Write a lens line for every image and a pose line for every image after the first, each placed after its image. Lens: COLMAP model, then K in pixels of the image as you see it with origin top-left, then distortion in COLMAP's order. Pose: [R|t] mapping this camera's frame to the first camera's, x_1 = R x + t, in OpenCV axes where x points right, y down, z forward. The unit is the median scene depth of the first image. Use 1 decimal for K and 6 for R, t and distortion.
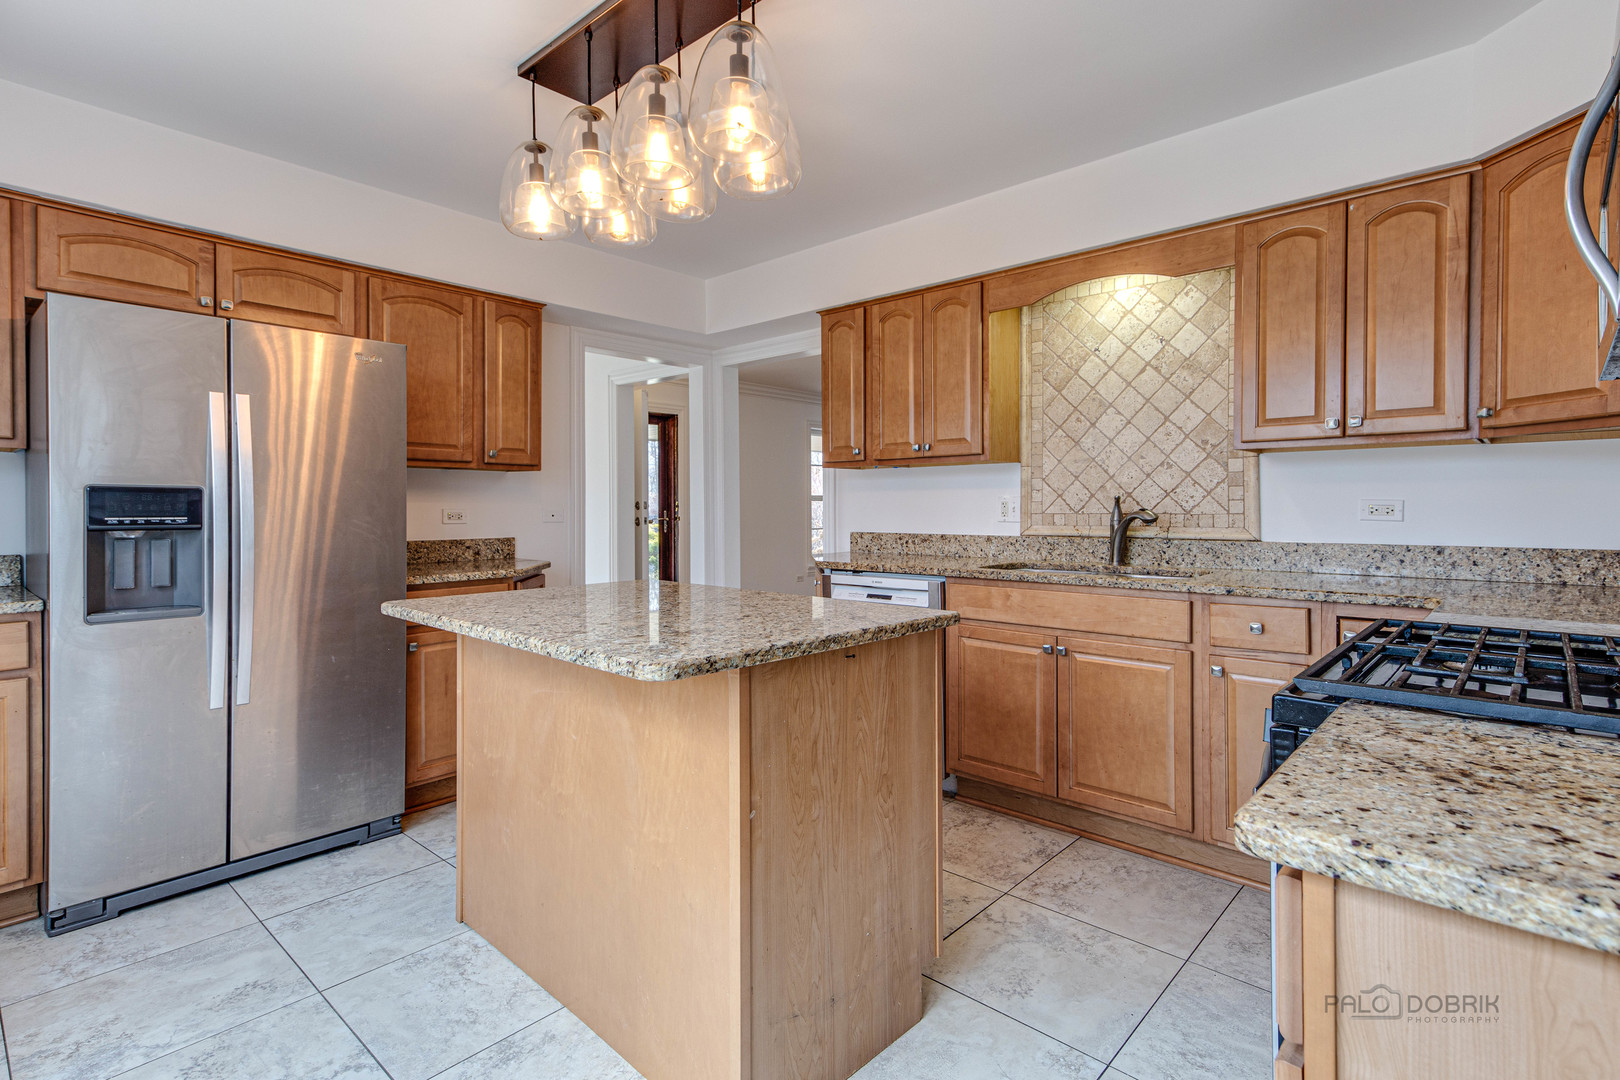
lens RADIAL K [[793.7, 0, 826.4], [0, 793.7, 511.7], [0, 0, 1]] dist [0.017767, -0.001152]
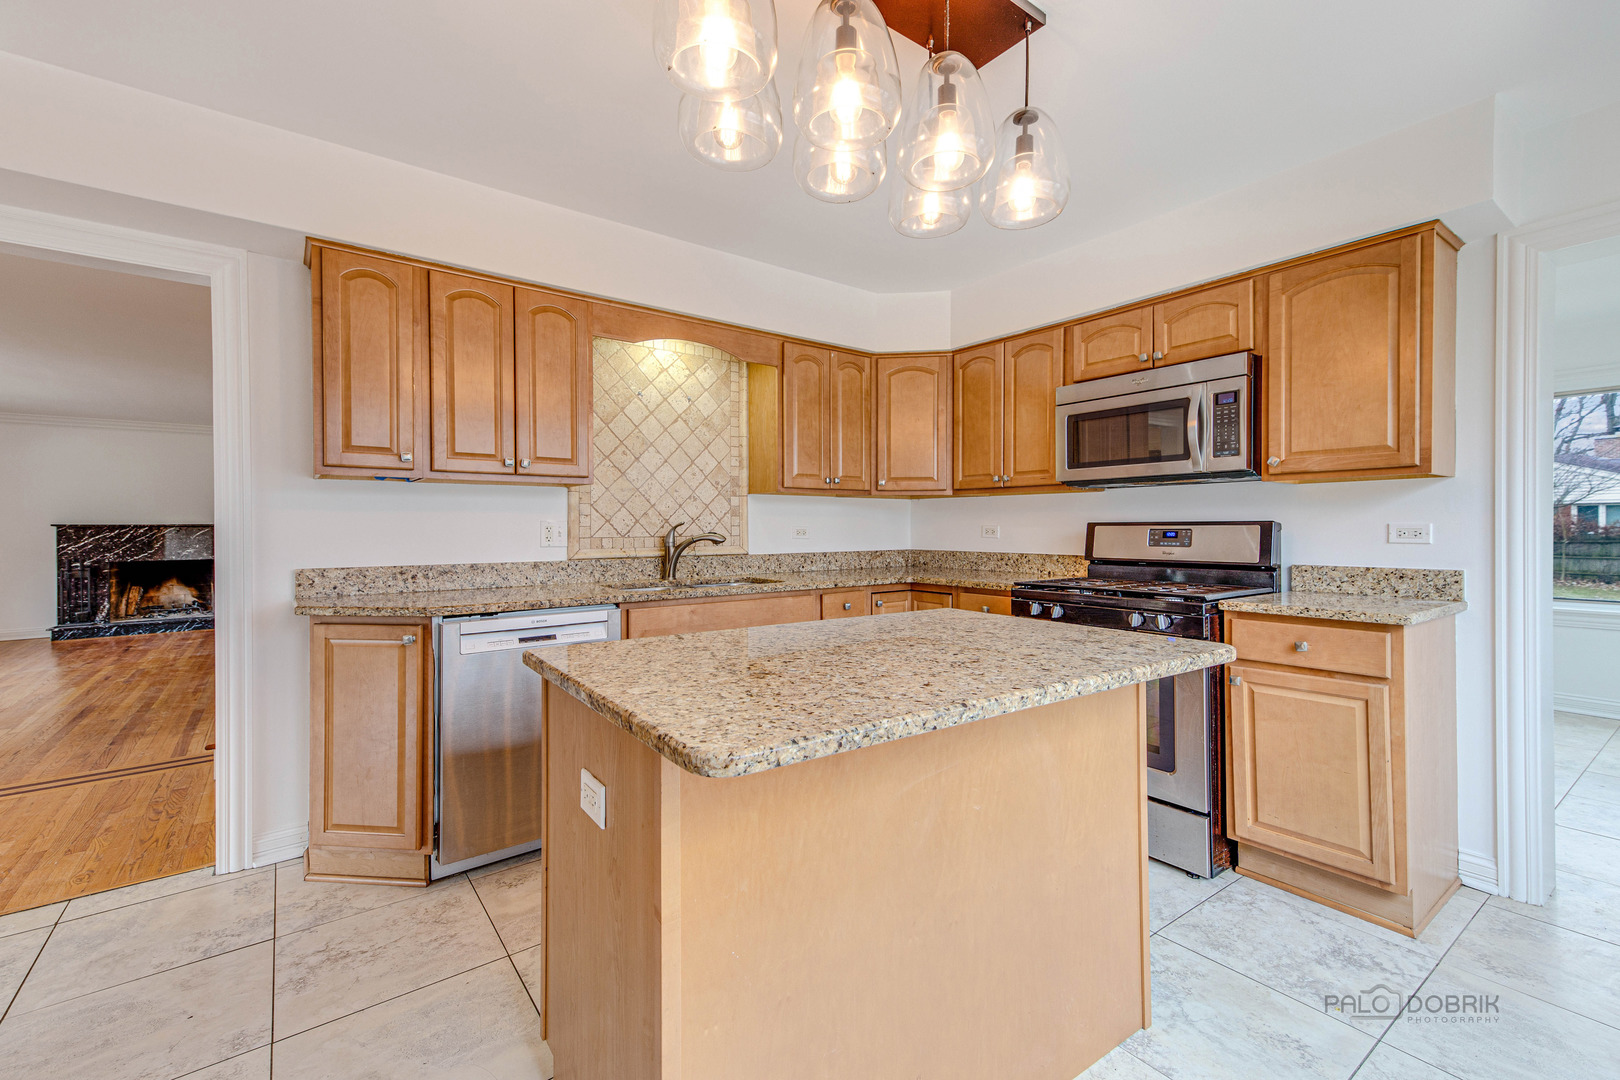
lens RADIAL K [[678.0, 0, 820.1], [0, 678.0, 528.0], [0, 0, 1]] dist [0.029273, 0.000127]
pose [[0.200855, 0.002119, 0.979619, -0.575459], [0.009049, 0.999951, -0.004018, -0.004338], [-0.979579, 0.009671, 0.200826, 0.556558]]
